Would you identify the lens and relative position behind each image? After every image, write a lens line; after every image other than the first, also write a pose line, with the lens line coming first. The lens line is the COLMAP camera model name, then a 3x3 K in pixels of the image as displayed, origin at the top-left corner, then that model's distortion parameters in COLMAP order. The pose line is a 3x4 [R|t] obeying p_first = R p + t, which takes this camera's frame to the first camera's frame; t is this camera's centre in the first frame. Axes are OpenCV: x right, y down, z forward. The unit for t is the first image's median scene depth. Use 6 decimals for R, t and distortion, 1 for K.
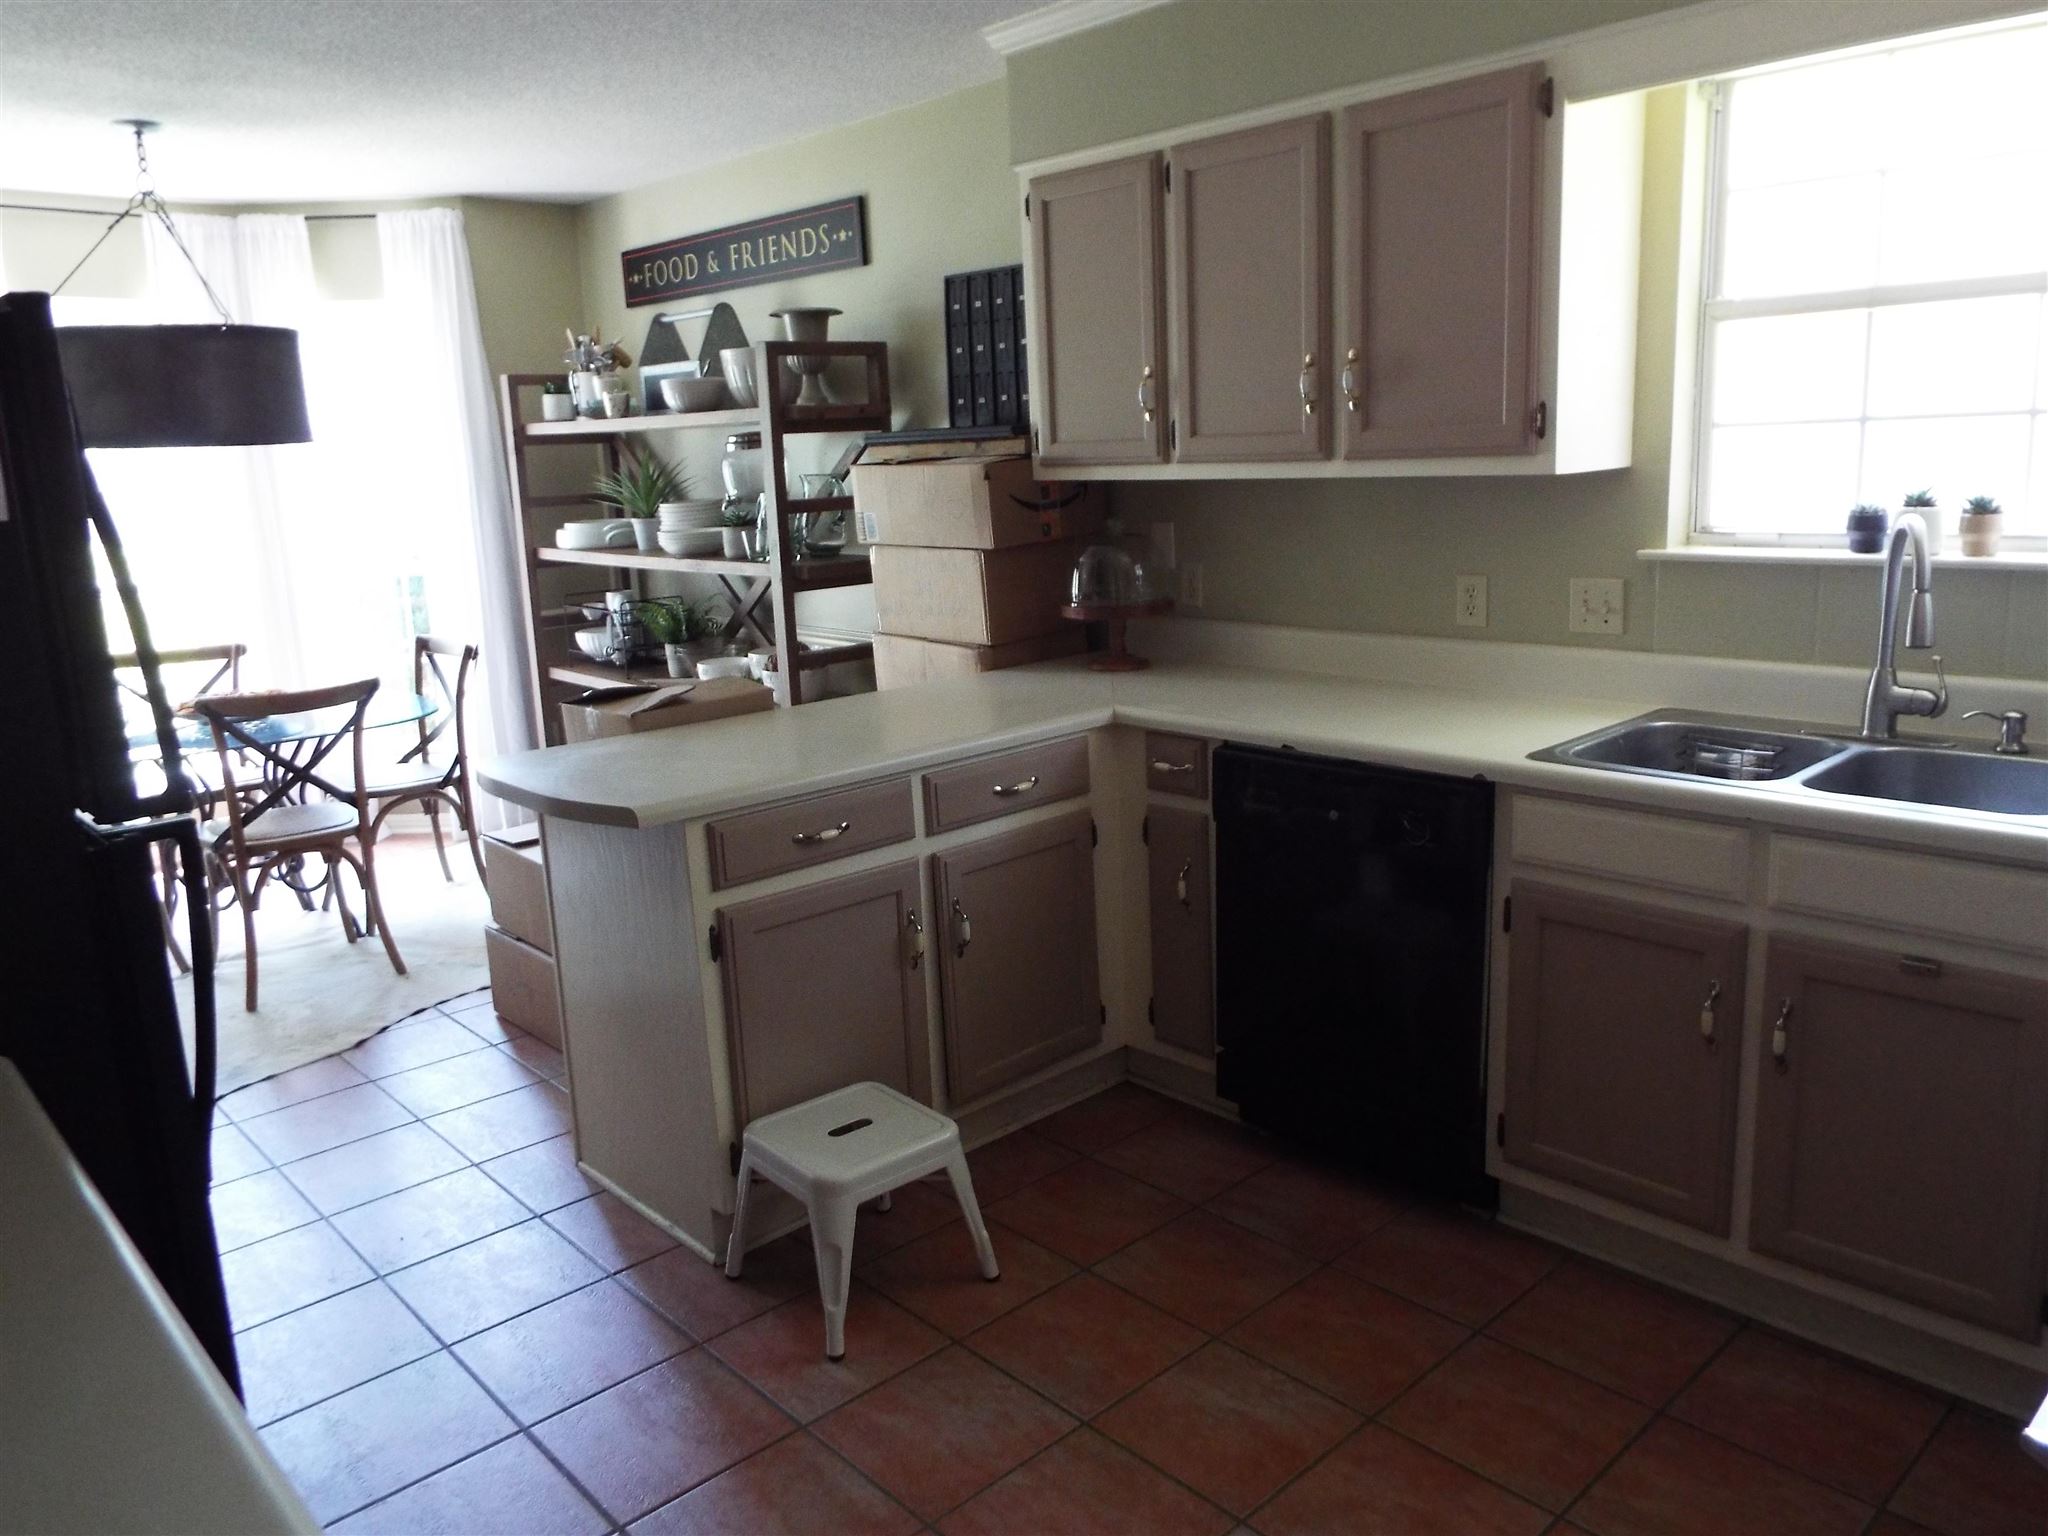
lens RADIAL K [[1506.9, 0, 1019.8], [0, 1506.9, 764.4], [0, 0, 1]] dist [0.013502, -0.005742]
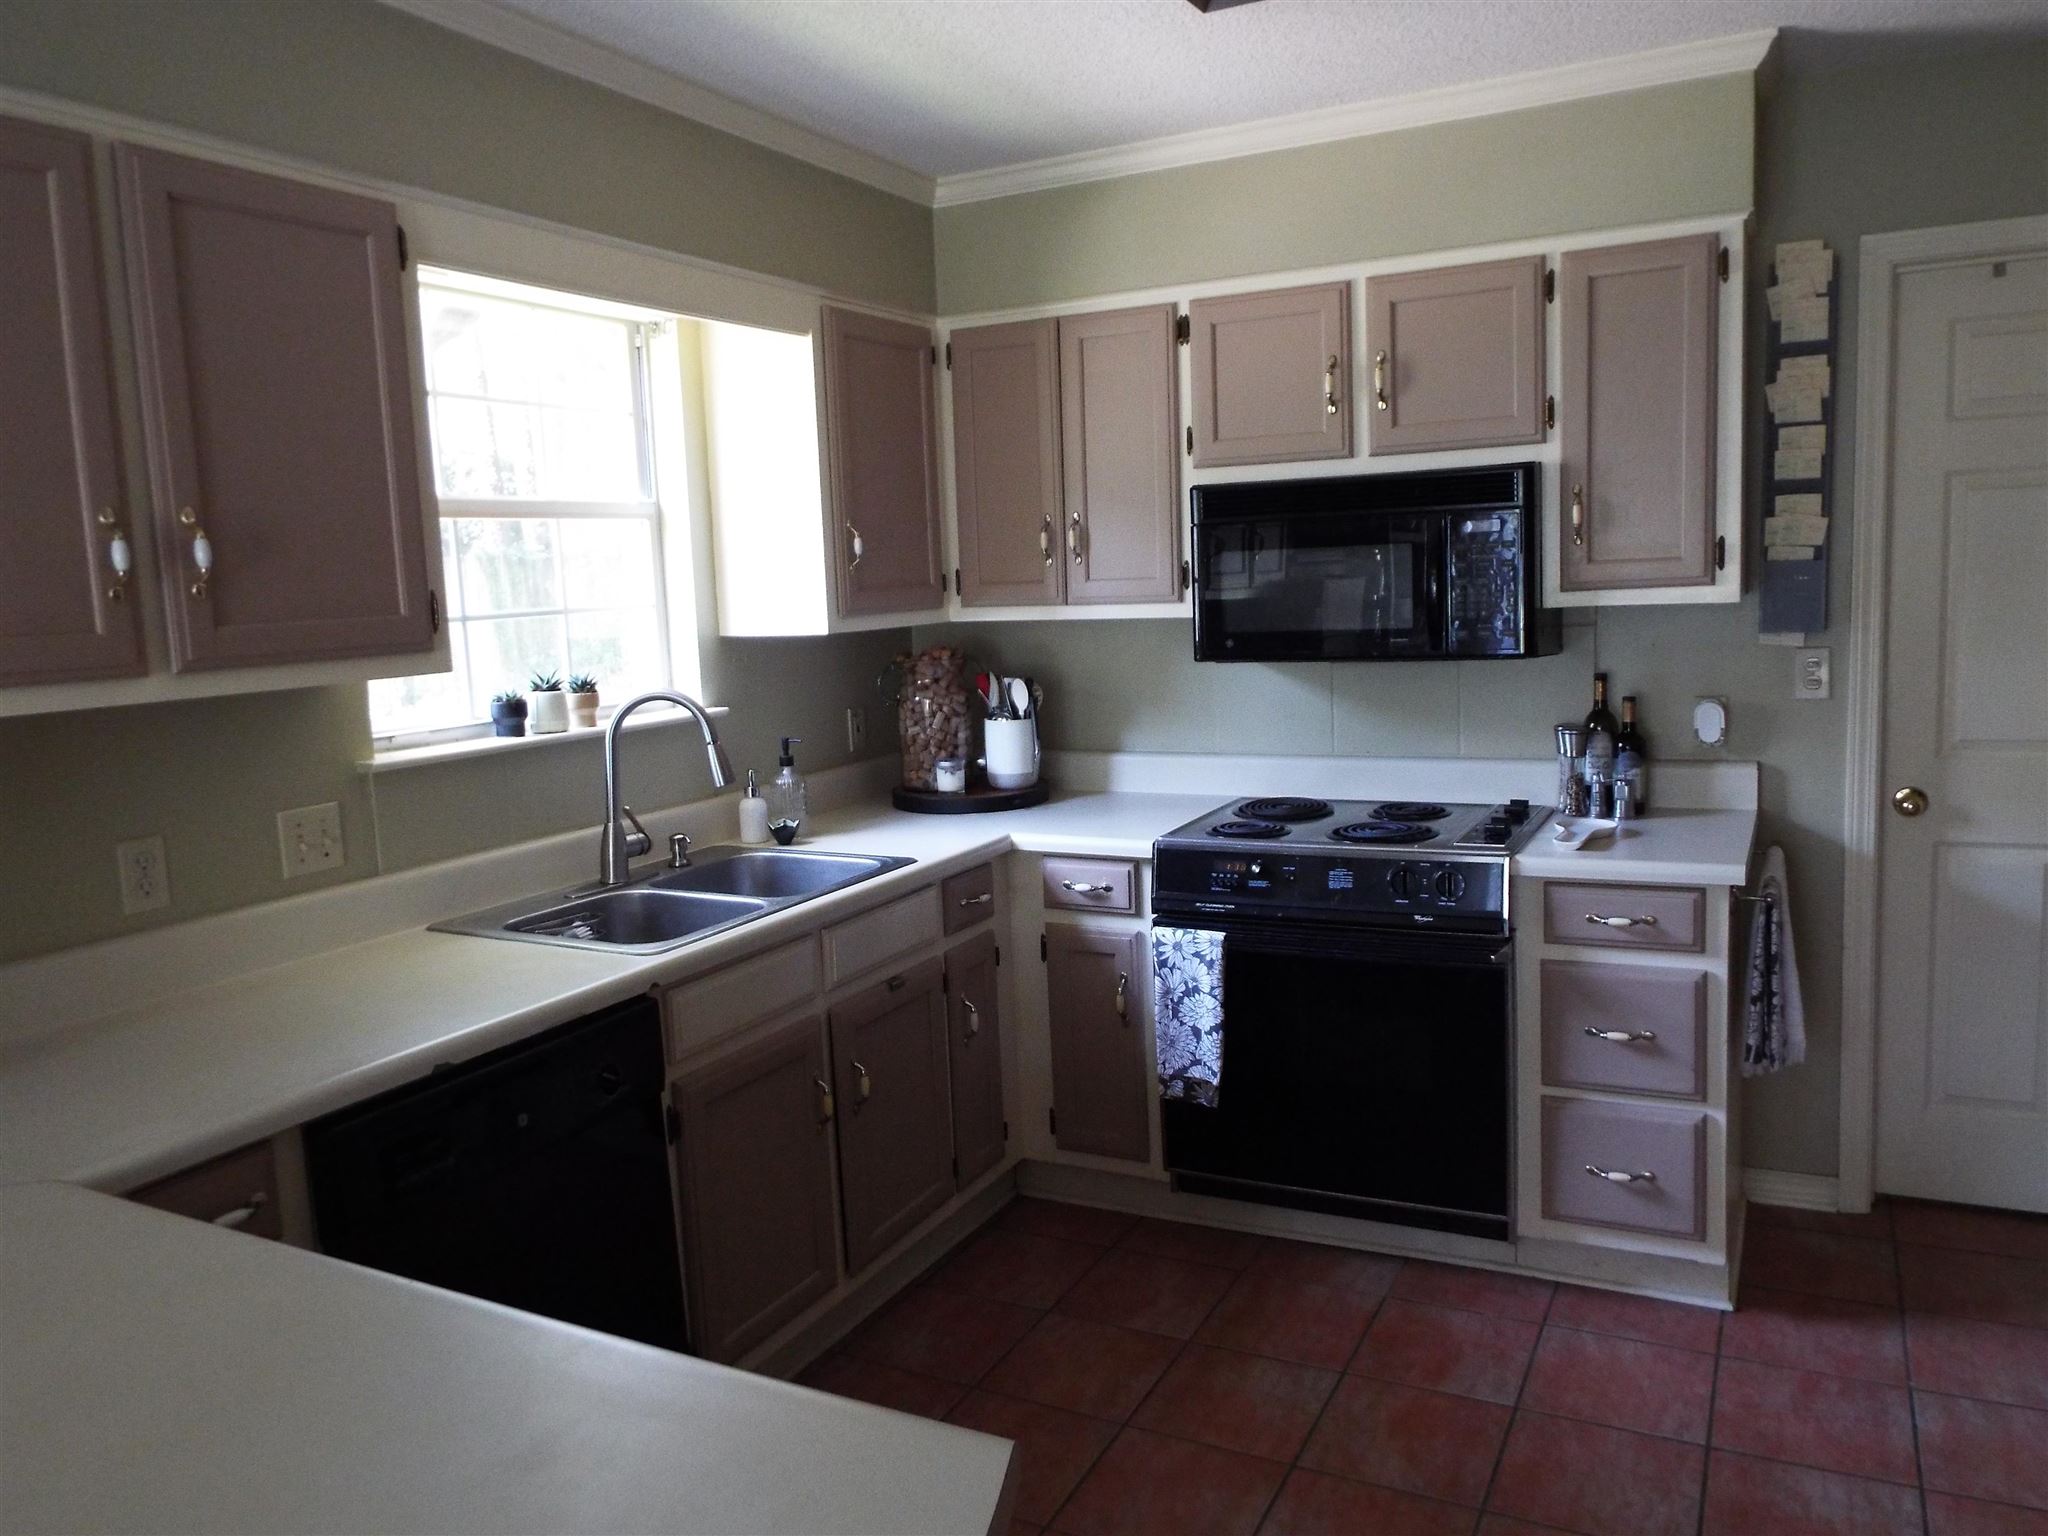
lens RADIAL K [[1506.9, 0, 1016.1], [0, 1506.9, 757.9], [0, 0, 1]] dist [0.013502, -0.005742]
pose [[-0.319423, -0.060381, 0.945687, -0.525540], [0.259963, 0.954096, 0.148725, -0.171800], [-0.911256, 0.293350, -0.289063, 0.881551]]
